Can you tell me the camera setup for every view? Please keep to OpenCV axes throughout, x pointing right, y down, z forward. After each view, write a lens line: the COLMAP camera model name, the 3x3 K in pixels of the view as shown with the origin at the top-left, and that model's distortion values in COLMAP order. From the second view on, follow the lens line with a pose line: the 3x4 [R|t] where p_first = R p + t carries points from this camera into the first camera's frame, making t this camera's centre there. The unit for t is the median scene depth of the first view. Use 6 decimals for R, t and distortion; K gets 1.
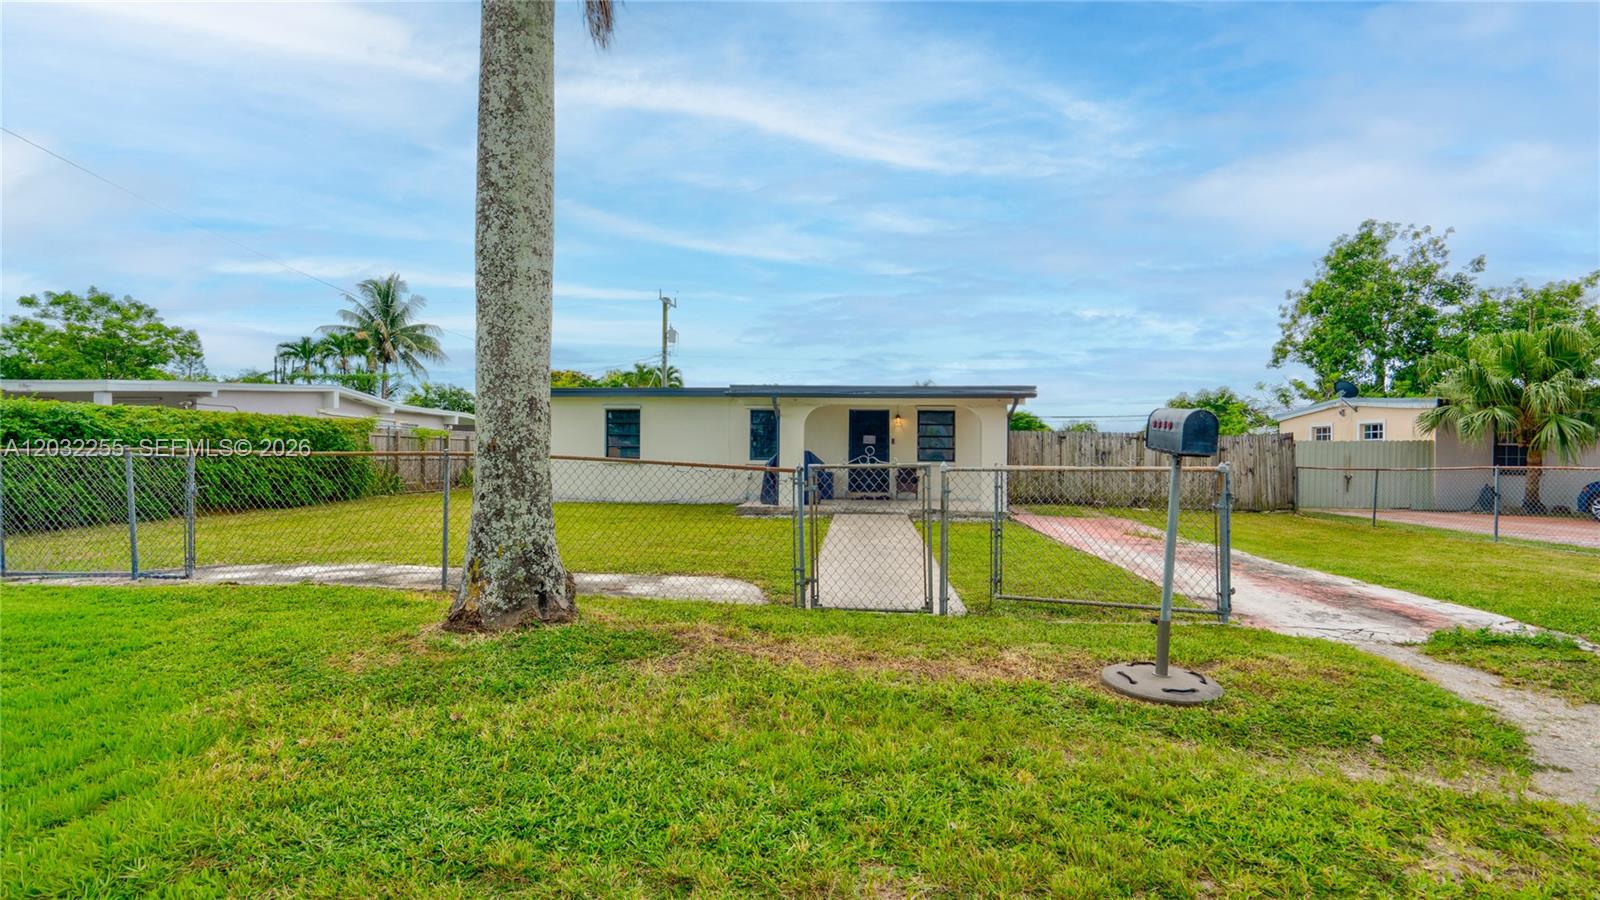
lens RADIAL K [[724.0, 0, 800.0], [0, 724.0, 450.0], [0, 0, 1]] dist [0.002905, 0.000688]
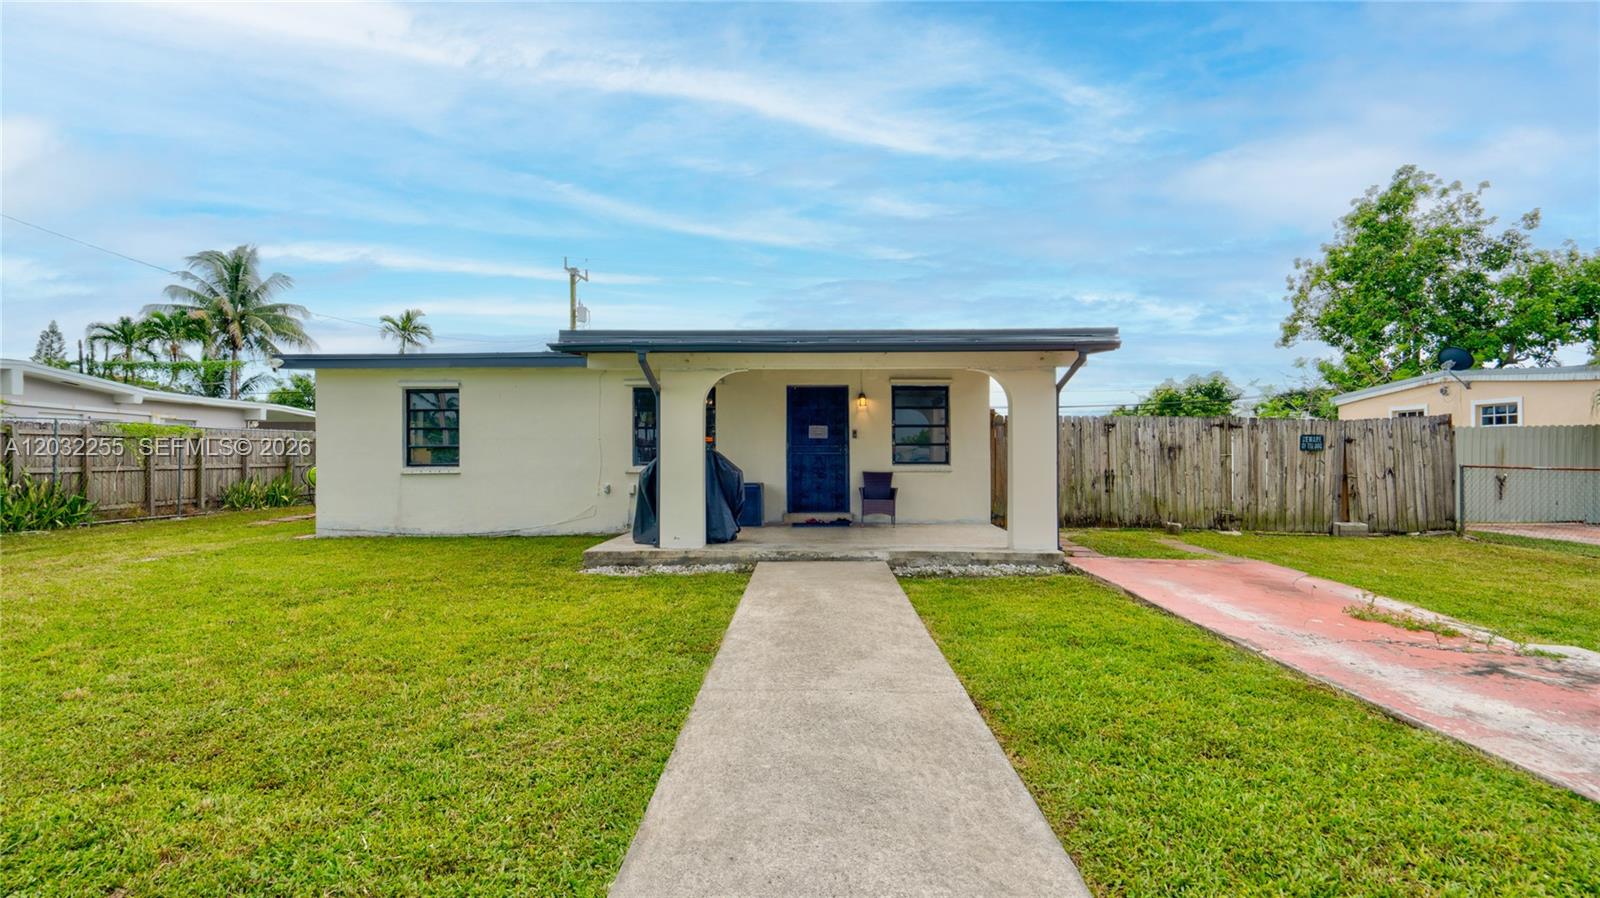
lens RADIAL K [[724.0, 0, 800.0], [0, 724.0, 449.0], [0, 0, 1]] dist [0.002905, 0.000688]
pose [[0.997528, -0.012139, 0.069211, 0.029010], [0.012091, 0.999926, 0.001110, 0.000107], [-0.069219, -0.000271, 0.997601, 0.298900]]
